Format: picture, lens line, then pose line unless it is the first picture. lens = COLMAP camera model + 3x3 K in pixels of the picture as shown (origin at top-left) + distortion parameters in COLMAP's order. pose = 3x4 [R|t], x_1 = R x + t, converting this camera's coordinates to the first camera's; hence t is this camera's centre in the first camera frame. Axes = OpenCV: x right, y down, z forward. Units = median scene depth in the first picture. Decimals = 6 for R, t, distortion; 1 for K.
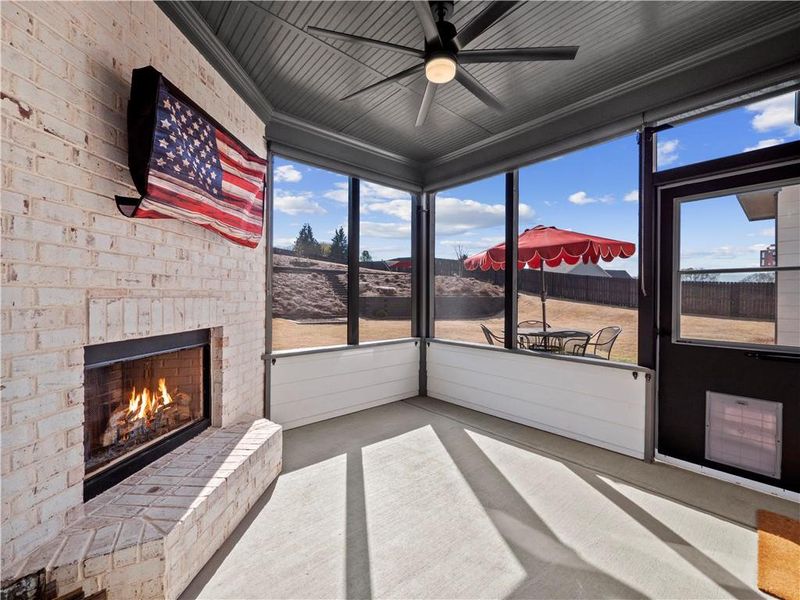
lens RADIAL K [[344.0, 0, 397.8], [0, 344.0, 301.2], [0, 0, 1]] dist [-0.002692, -0.000139]
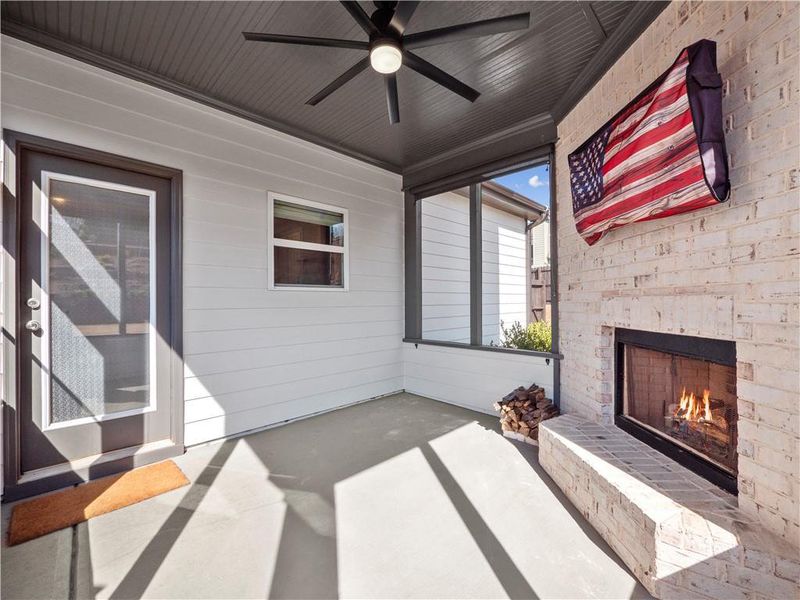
lens RADIAL K [[329.7, 0, 401.8], [0, 329.7, 302.2], [0, 0, 1]] dist [-0.030320, -0.000066]
pose [[-0.996795, 0.002281, -0.079970, 0.146233], [0.001012, 0.999873, 0.015901, -0.007753], [0.079997, 0.015769, -0.996670, 1.805002]]
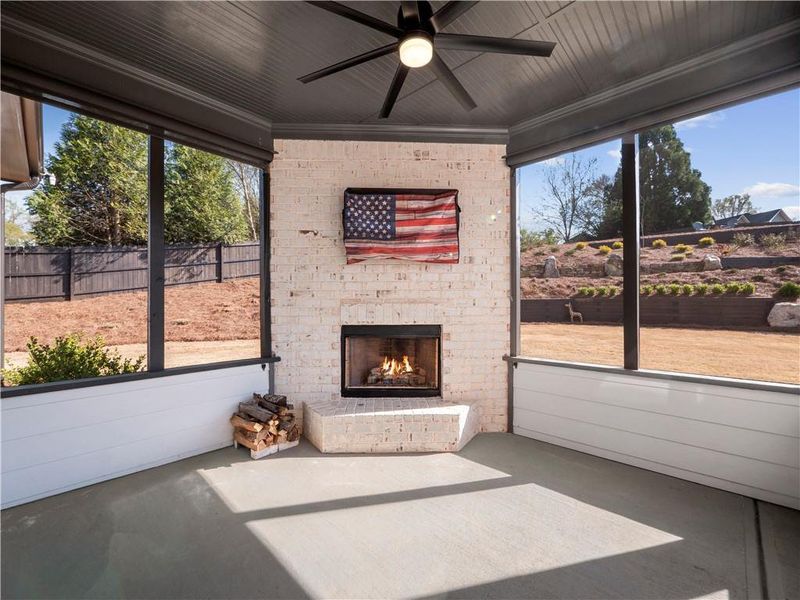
lens RADIAL K [[338.5, 0, 397.1], [0, 338.5, 303.4], [0, 0, 1]] dist [-0.003966, -0.000341]
pose [[0.097548, -0.001054, -0.995230, 0.954561], [-0.011672, 0.999929, -0.002204, -0.006665], [0.995162, 0.011832, 0.097529, 0.824360]]
